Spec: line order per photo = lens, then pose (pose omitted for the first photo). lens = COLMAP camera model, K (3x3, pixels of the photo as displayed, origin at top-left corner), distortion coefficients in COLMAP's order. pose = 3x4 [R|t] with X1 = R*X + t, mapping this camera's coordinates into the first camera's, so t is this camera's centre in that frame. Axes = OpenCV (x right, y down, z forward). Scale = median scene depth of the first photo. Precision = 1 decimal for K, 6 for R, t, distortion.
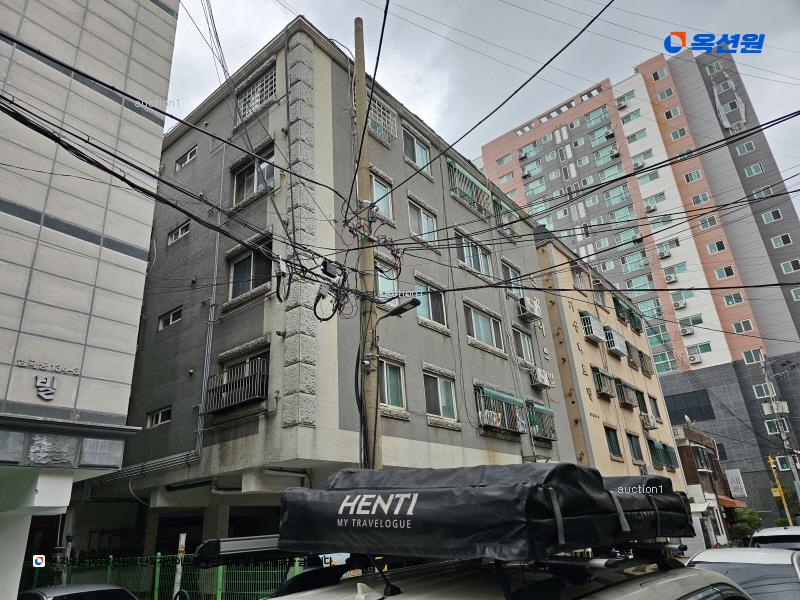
lens RADIAL K [[536.6, 0, 388.6], [0, 536.6, 313.0], [0, 0, 1]] dist [0.004225, -0.010336]
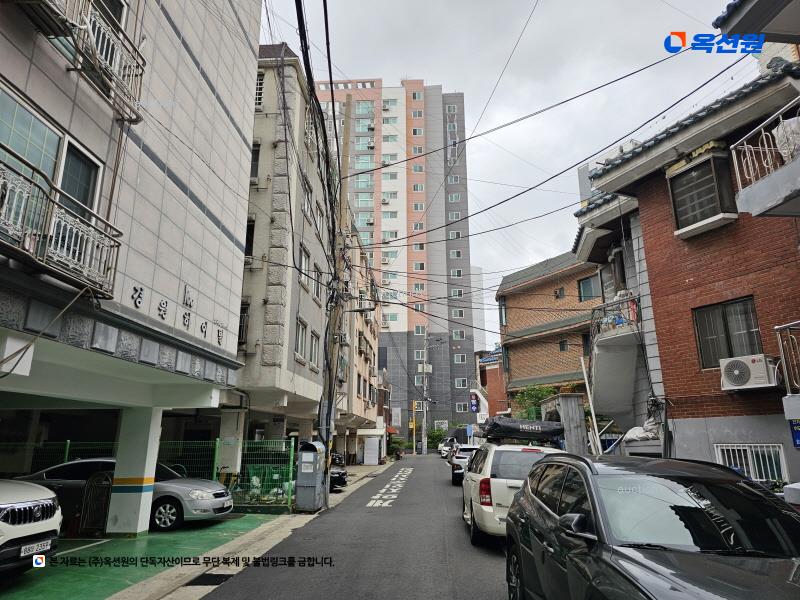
lens RADIAL K [[536.6, 0, 398.1], [0, 536.6, 294.9], [0, 0, 1]] dist [0.004225, -0.010336]
pose [[0.790499, 0.209959, 0.575351, -0.544211], [-0.274512, 0.961221, 0.026392, -0.082260], [-0.547498, -0.178804, 0.817481, -0.276094]]
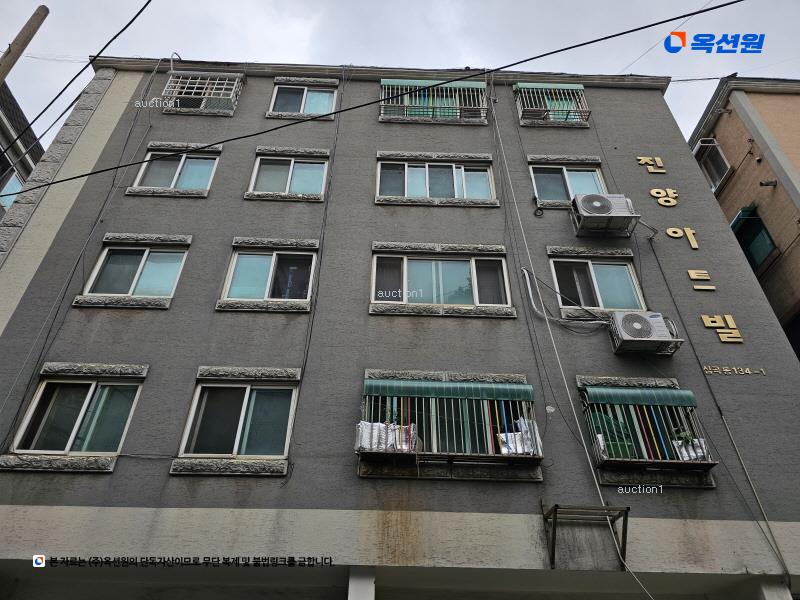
lens RADIAL K [[536.6, 0, 399.6], [0, 536.6, 296.1], [0, 0, 1]] dist [0.004225, -0.010336]
pose [[0.662413, -0.396702, -0.635481, 0.531392], [0.234807, 0.915483, -0.326736, 0.228760], [0.711389, 0.067219, 0.699577, 0.639210]]
